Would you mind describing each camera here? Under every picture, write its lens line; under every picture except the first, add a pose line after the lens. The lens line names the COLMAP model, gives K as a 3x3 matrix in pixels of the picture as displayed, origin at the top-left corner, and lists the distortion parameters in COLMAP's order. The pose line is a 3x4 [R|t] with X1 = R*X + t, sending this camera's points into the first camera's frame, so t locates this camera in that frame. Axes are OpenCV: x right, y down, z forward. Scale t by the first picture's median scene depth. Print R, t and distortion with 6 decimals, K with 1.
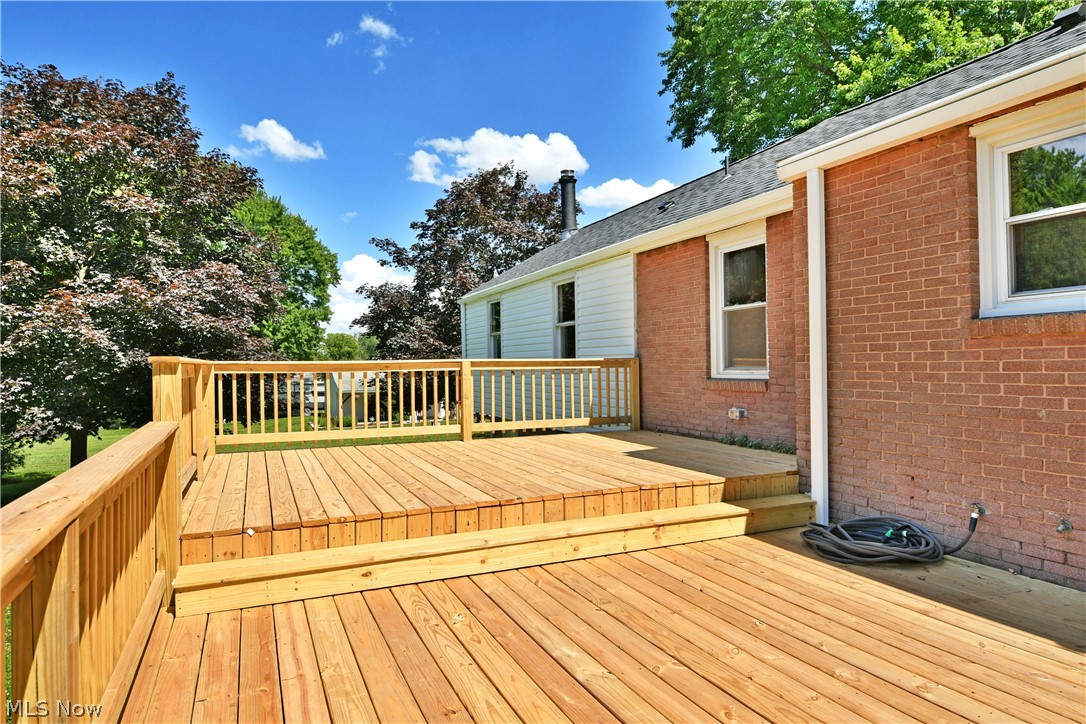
lens RADIAL K [[674.2, 0, 527.4], [0, 674.2, 338.5], [0, 0, 1]] dist [-0.018653, -0.000421]
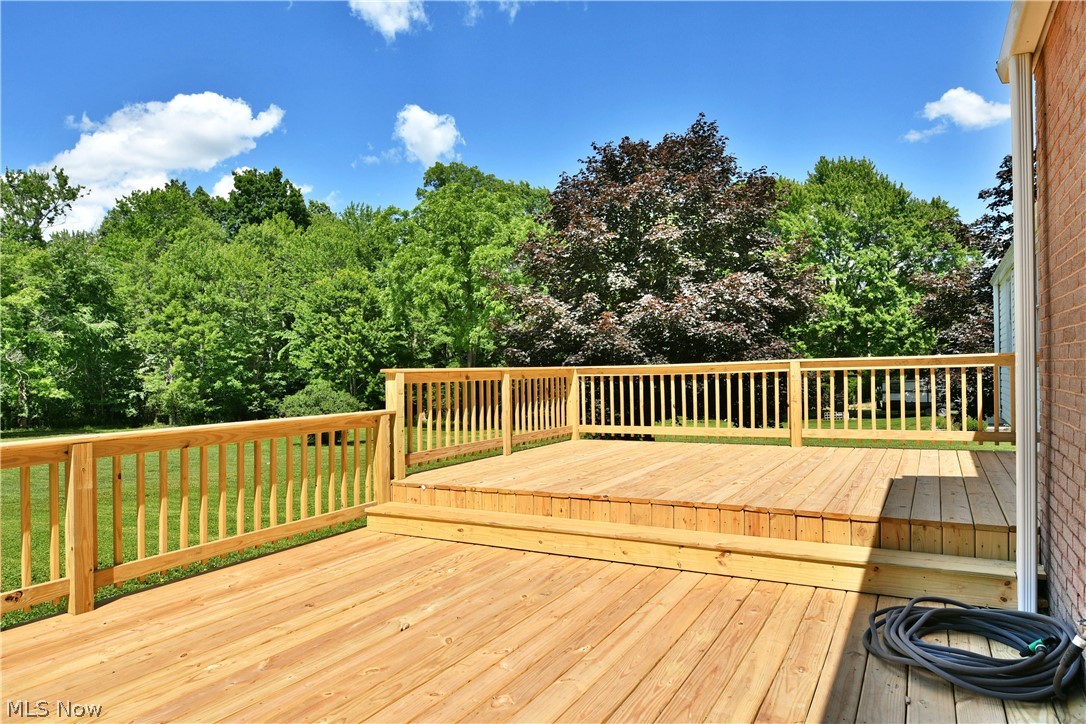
lens RADIAL K [[658.4, 0, 539.8], [0, 658.4, 359.2], [0, 0, 1]] dist [-0.013195, -0.004481]
pose [[0.590472, -0.021615, -0.806768, 0.762947], [0.052125, 0.998576, 0.011396, -0.000023], [0.805373, -0.048782, 0.590758, 0.297718]]
